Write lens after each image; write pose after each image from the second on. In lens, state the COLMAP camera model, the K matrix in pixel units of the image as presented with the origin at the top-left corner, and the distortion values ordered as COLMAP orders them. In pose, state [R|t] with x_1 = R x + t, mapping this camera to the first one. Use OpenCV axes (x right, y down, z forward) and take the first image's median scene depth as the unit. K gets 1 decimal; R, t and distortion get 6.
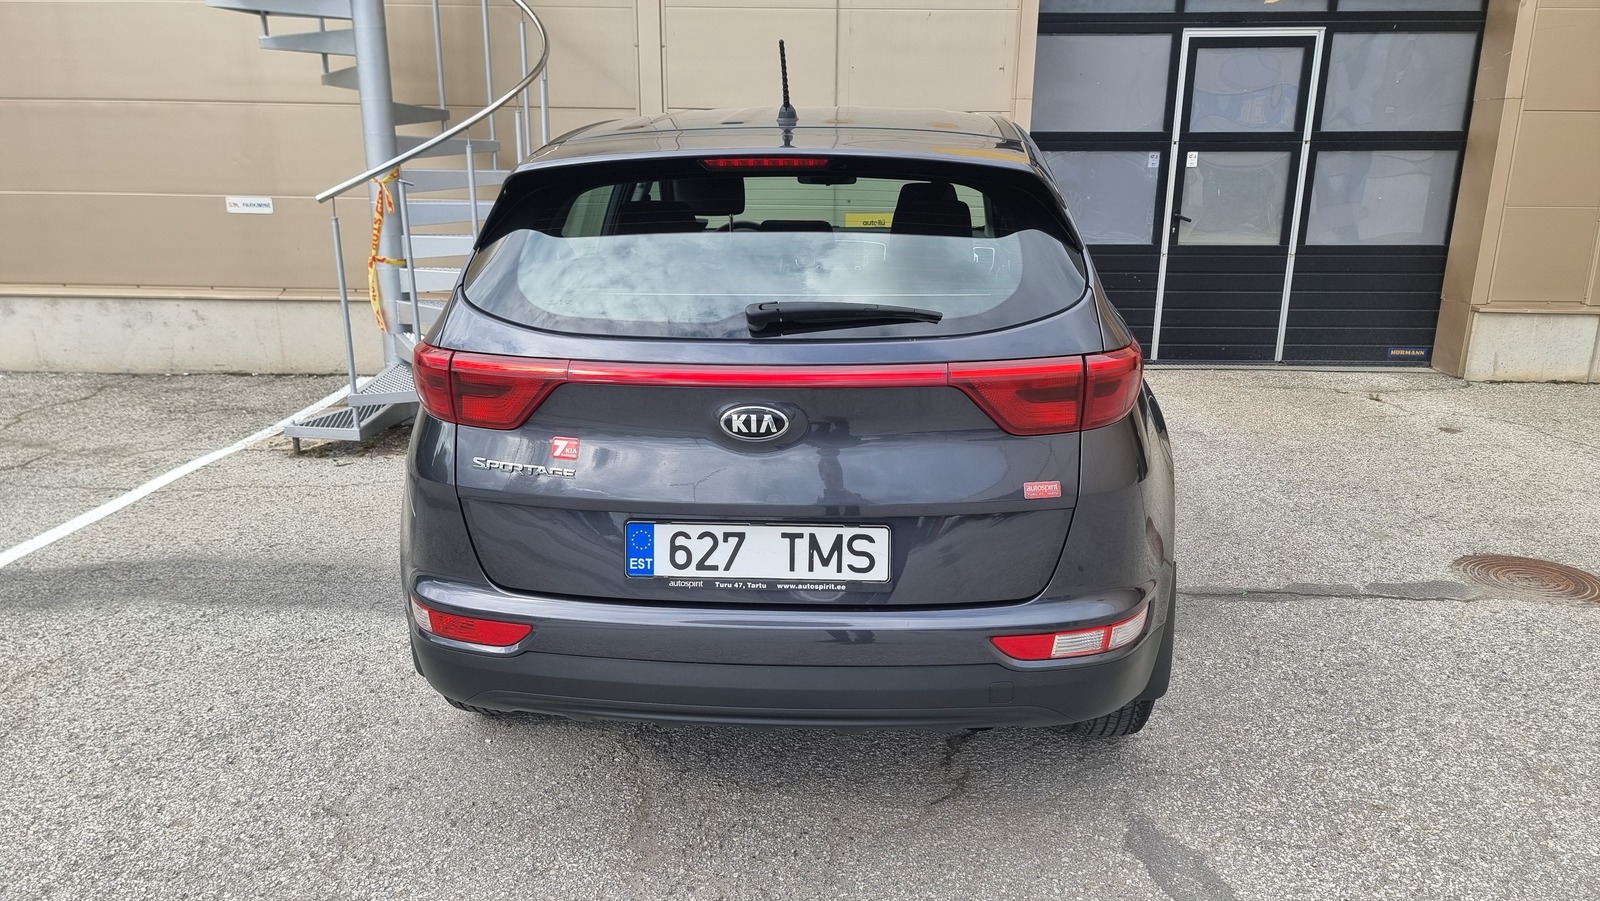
lens RADIAL K [[1086.7, 0, 800.0], [0, 1086.7, 450.5], [0, 0, 1]] dist [0.000329, 0.000186]
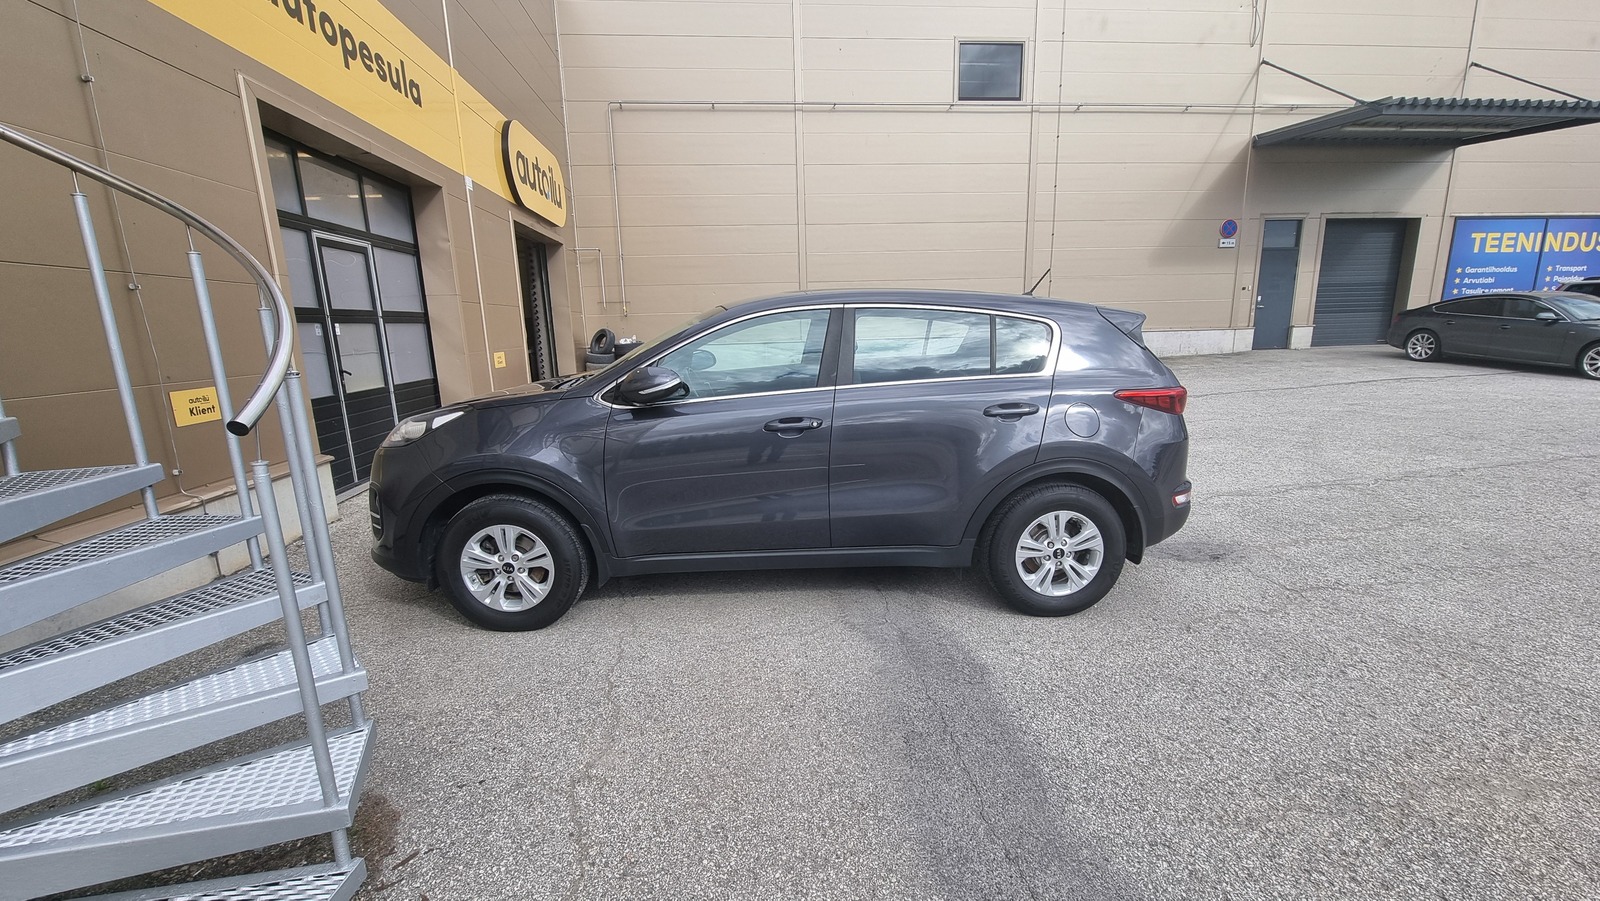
lens RADIAL K [[648.3, 0, 797.2], [0, 648.3, 447.5], [0, 0, 1]] dist [0.000547, -0.000102]
pose [[-0.108166, -0.185624, 0.976649, -0.505014], [0.294037, 0.932485, 0.209795, -0.139111], [-0.949654, 0.309864, -0.046283, 0.567359]]
